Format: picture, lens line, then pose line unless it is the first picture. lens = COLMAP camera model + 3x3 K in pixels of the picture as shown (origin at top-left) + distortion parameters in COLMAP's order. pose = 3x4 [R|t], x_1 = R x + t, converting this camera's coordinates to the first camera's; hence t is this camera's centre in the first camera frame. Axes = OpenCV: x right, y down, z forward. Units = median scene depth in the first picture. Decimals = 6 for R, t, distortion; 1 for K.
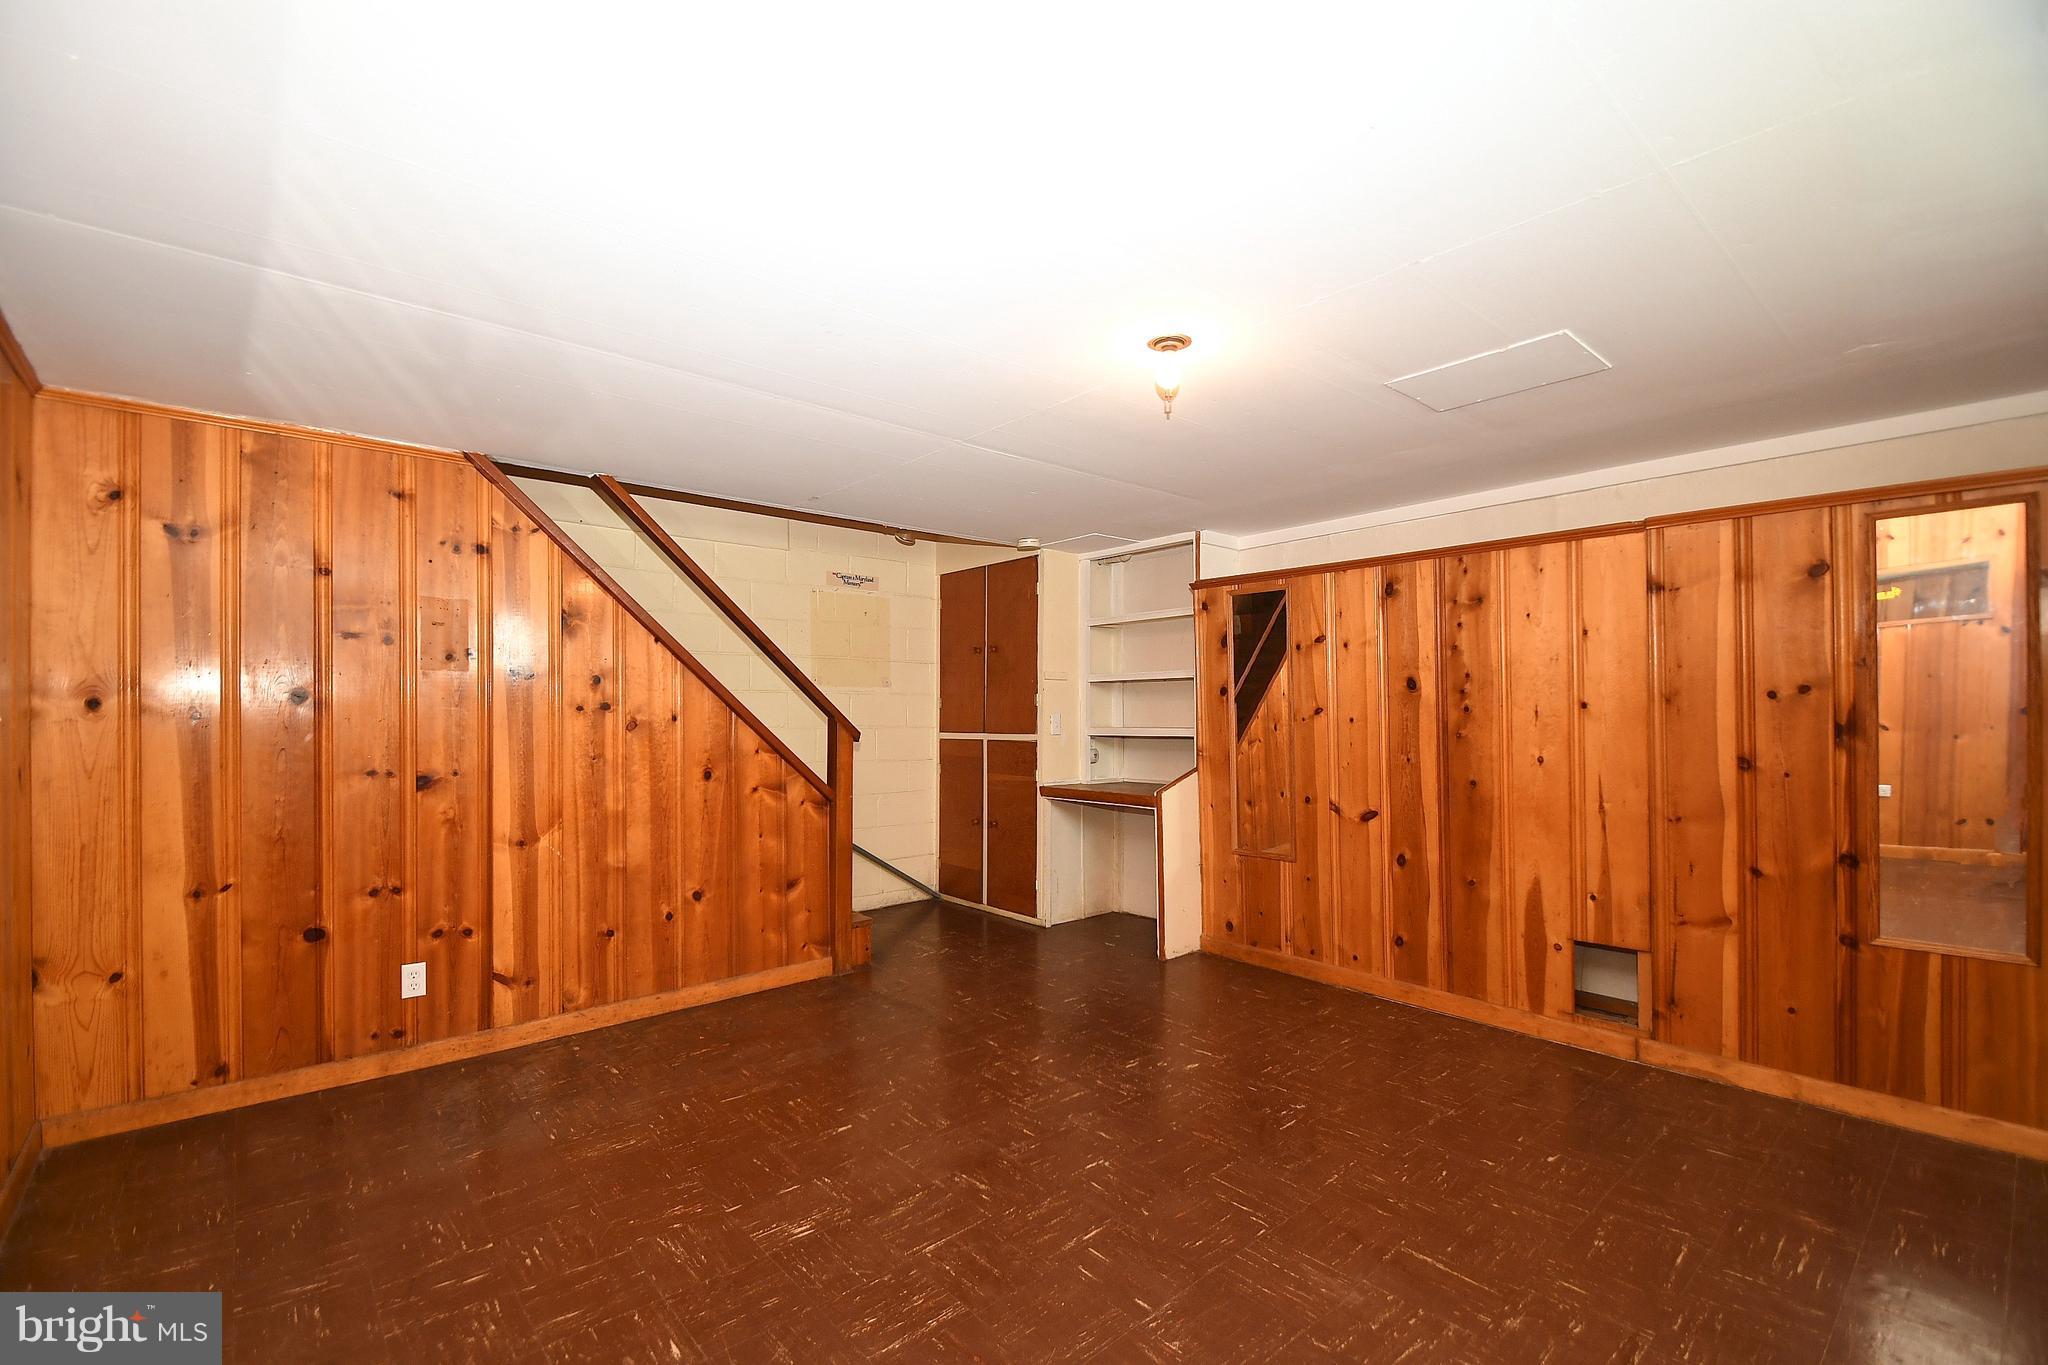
lens RADIAL K [[900.5, 0, 1002.3], [0, 900.5, 715.9], [0, 0, 1]] dist [0.010901, -0.011097]
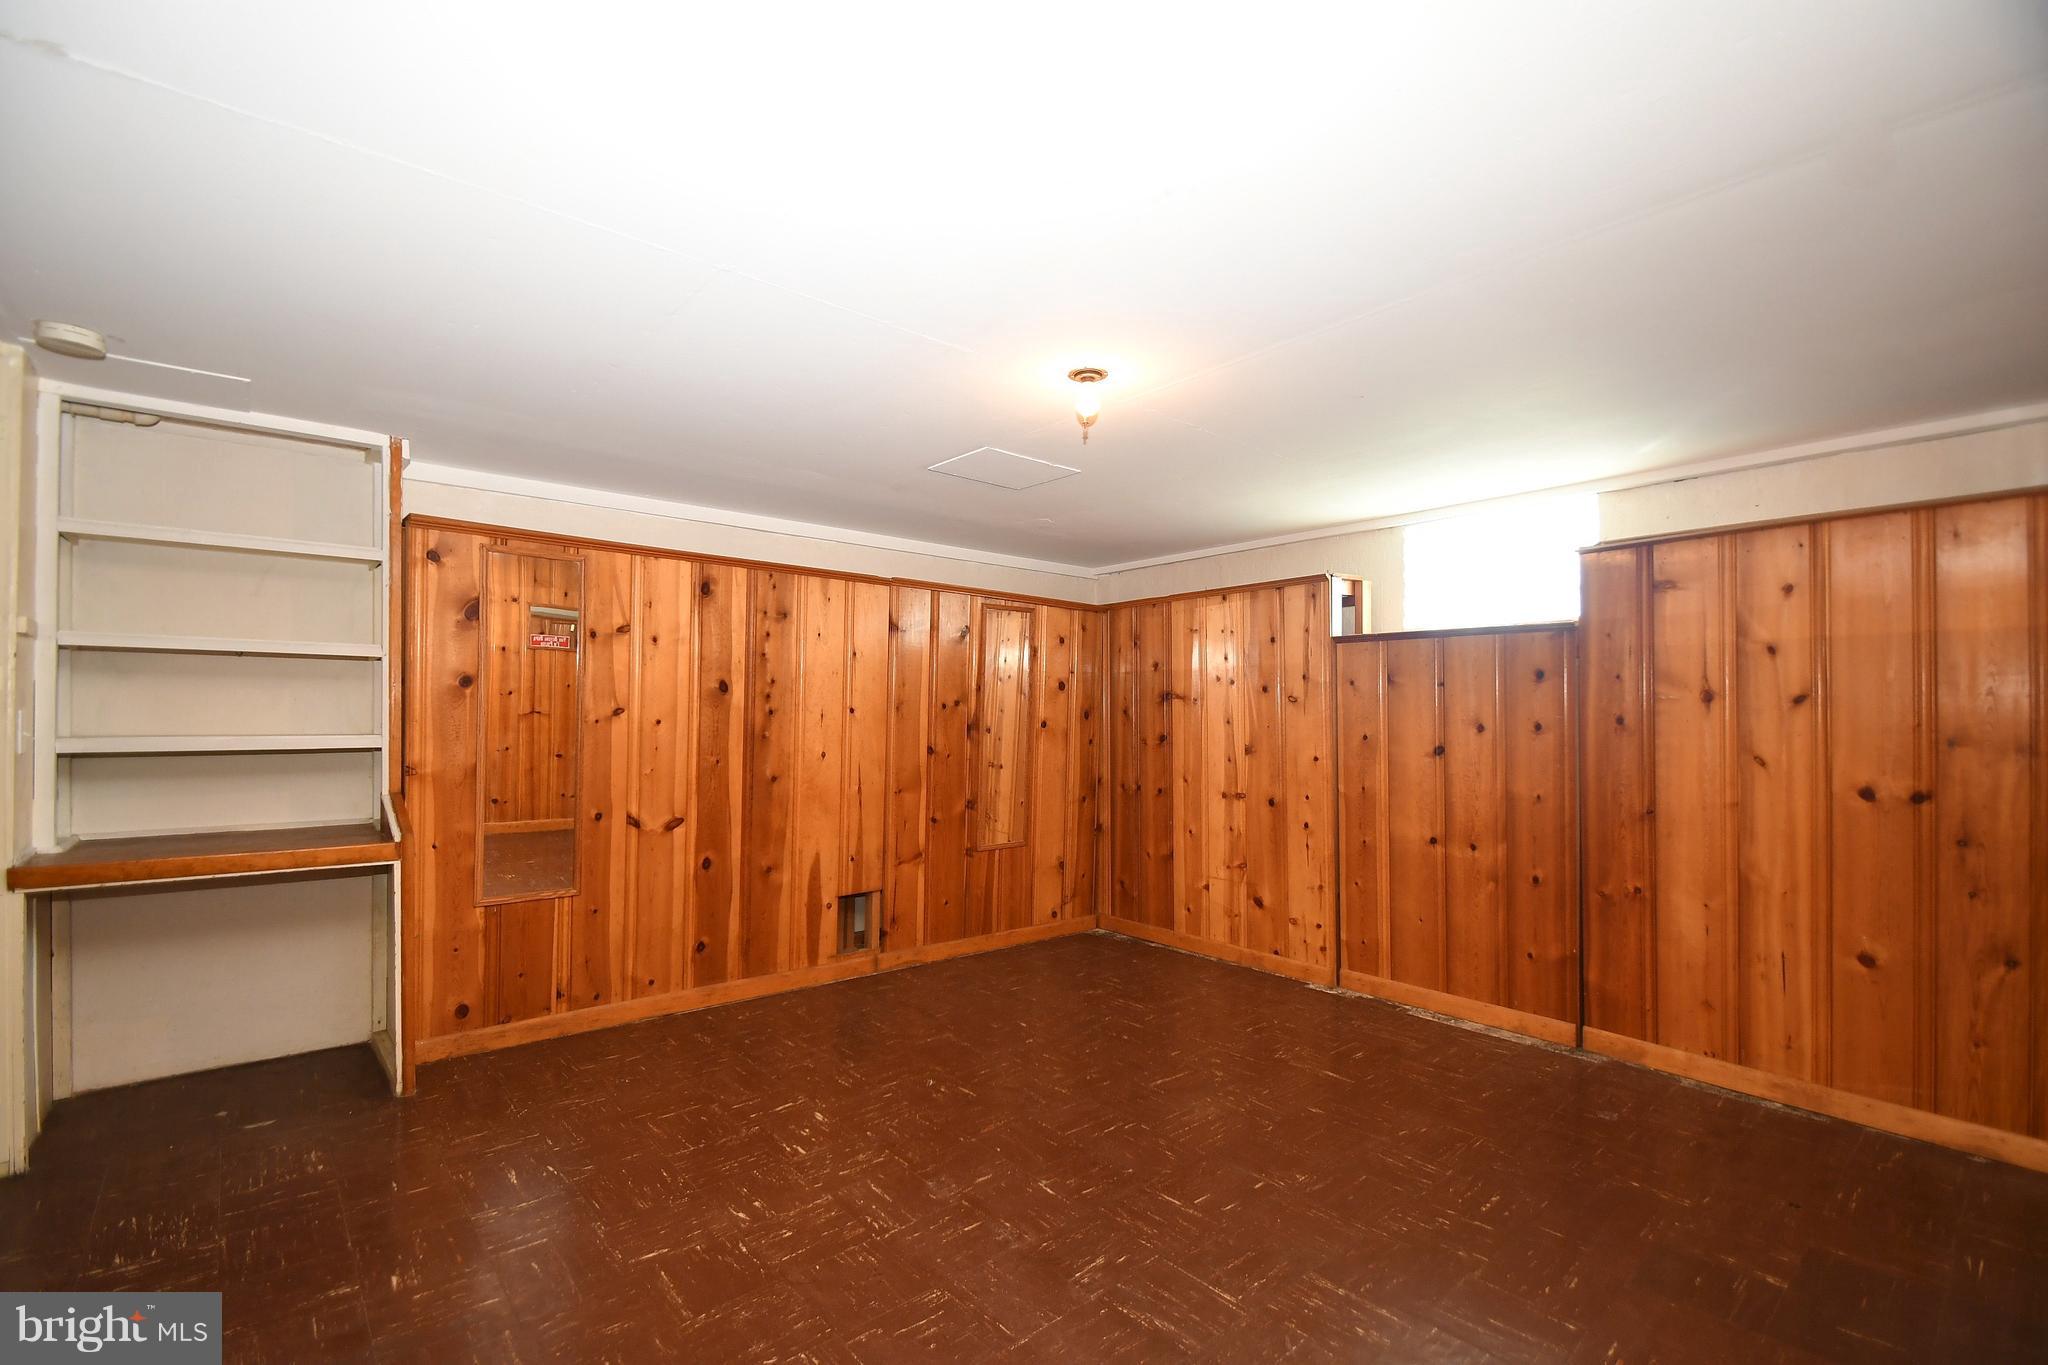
lens RADIAL K [[900.5, 0, 1002.3], [0, 900.5, 715.9], [0, 0, 1]] dist [0.010901, -0.011097]
pose [[-0.006302, 0.008006, 0.999948, -0.586638], [-0.002571, 0.999965, -0.008022, 0.005240], [-0.999977, -0.002621, -0.006281, 0.726631]]
